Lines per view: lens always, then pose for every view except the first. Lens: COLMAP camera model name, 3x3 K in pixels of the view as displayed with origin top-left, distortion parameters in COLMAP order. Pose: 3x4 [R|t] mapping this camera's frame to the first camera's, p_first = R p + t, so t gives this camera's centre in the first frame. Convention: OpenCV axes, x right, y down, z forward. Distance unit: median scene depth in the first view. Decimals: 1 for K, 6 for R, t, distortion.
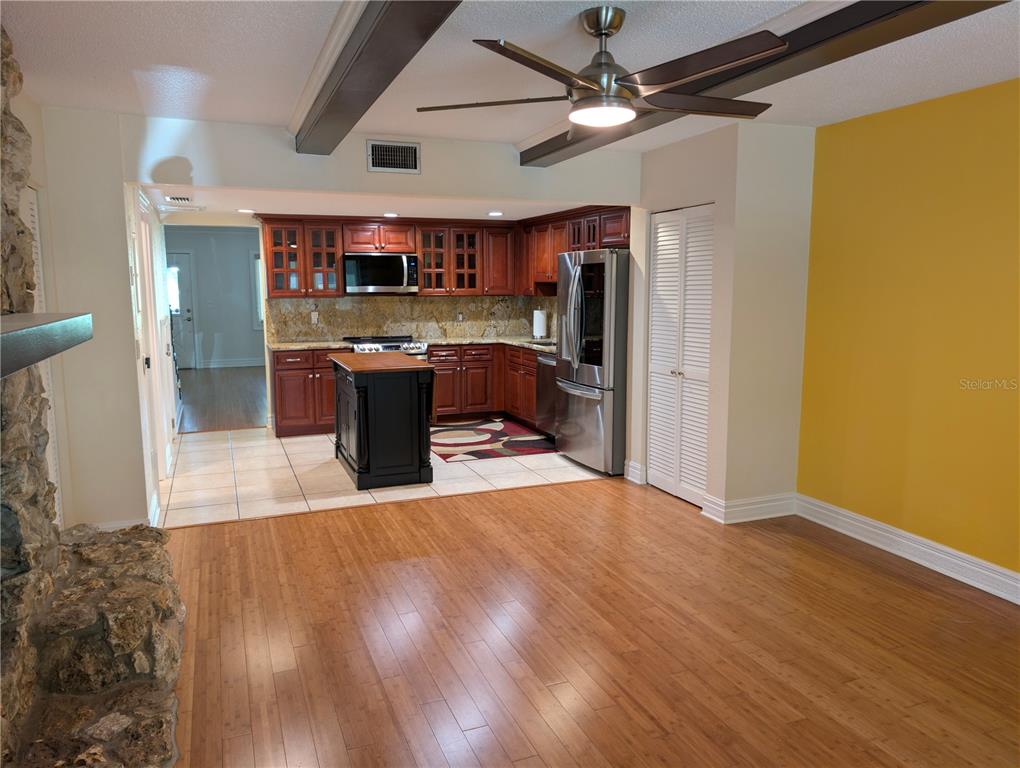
lens RADIAL K [[736.3, 0, 510.3], [0, 736.3, 384.3], [0, 0, 1]] dist [0.004089, 0.001008]
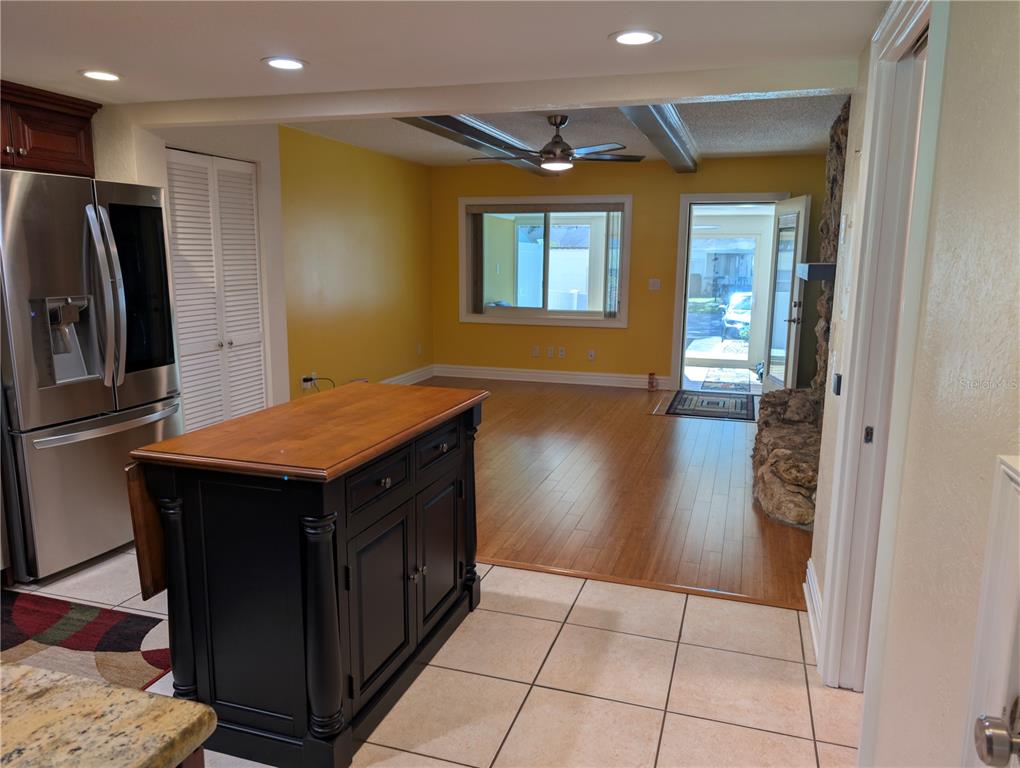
lens RADIAL K [[736.3, 0, 510.3], [0, 736.3, 384.3], [0, 0, 1]] dist [0.004089, 0.001008]
pose [[-0.770267, -0.116466, 0.626996, -0.592747], [0.078380, 0.958438, 0.274322, -0.183243], [-0.632886, 0.260445, -0.729125, 1.425269]]
